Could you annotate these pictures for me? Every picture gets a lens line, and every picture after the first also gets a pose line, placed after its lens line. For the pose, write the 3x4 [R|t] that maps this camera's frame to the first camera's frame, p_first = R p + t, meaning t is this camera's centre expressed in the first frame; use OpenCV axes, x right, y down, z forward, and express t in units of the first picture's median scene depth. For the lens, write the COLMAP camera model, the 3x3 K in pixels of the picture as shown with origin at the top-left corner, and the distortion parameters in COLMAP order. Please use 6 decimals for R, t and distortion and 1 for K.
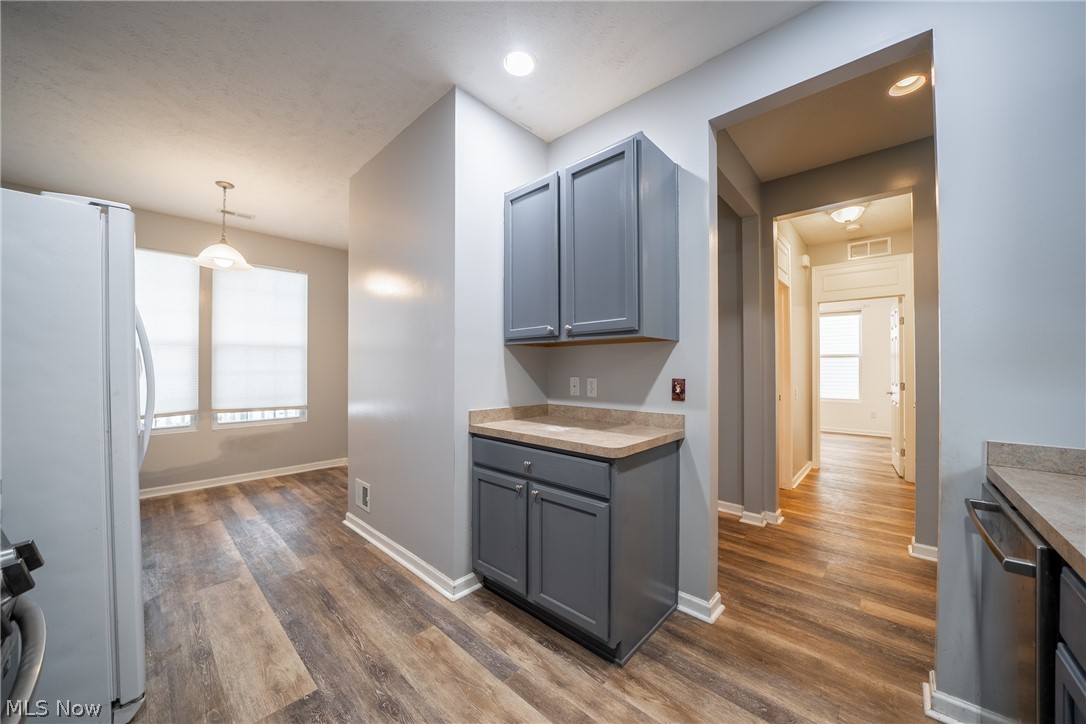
lens RADIAL K [[379.5, 0, 545.7], [0, 379.5, 364.8], [0, 0, 1]] dist [-0.024697, 0.000259]
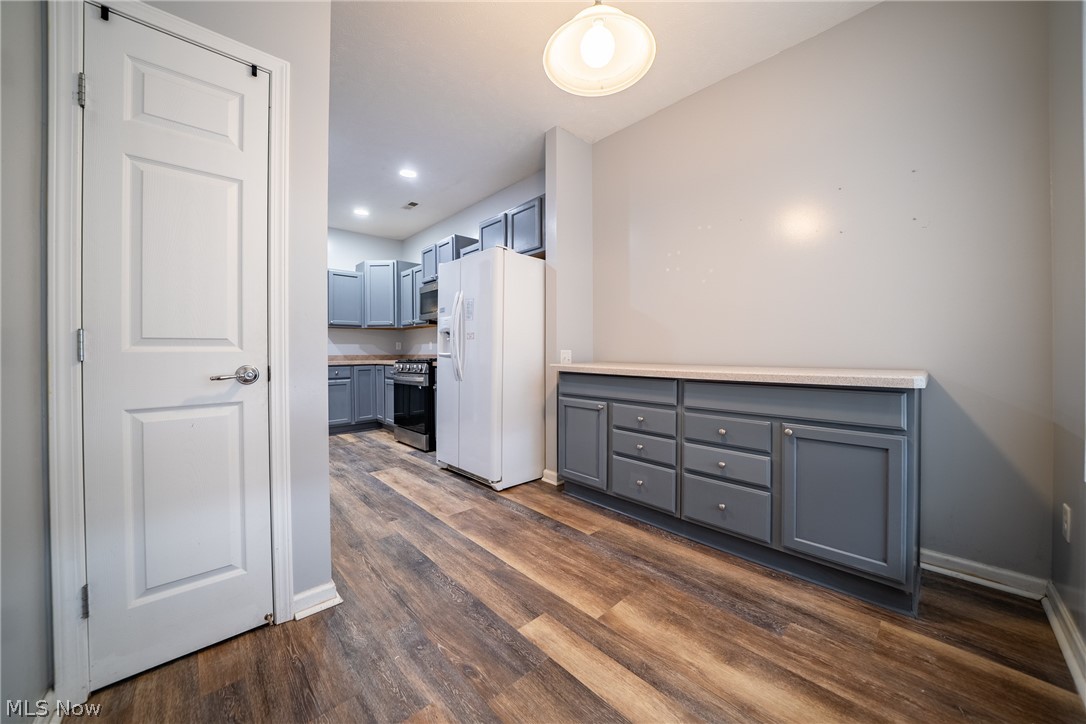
lens RADIAL K [[379.5, 0, 545.9], [0, 379.5, 358.5], [0, 0, 1]] dist [-0.024697, 0.000259]
pose [[-0.998031, 0.002658, 0.062663, -1.301334], [0.002828, 0.999993, 0.002622, 0.134069], [-0.062656, 0.002794, -0.998031, 2.276047]]
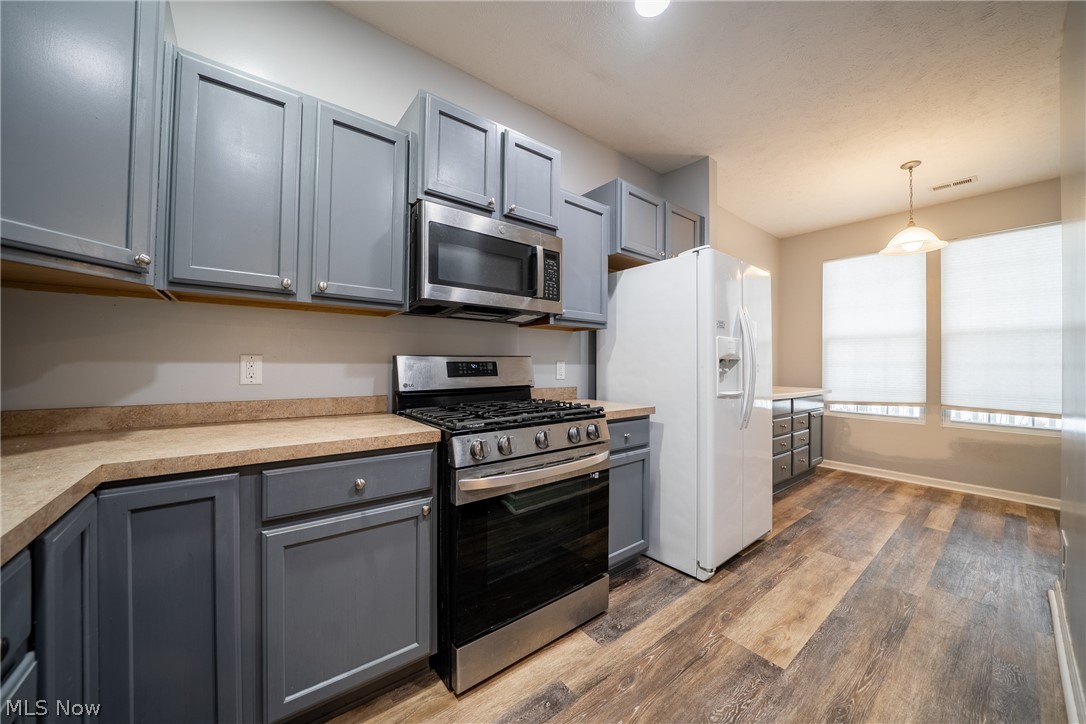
lens RADIAL K [[379.5, 0, 549.8], [0, 379.5, 360.1], [0, 0, 1]] dist [-0.024697, 0.000259]
pose [[-0.165934, -0.009737, -0.986089, 0.340821], [0.000174, 0.999951, -0.009903, 0.038331], [0.986137, -0.001815, -0.165924, 0.386420]]
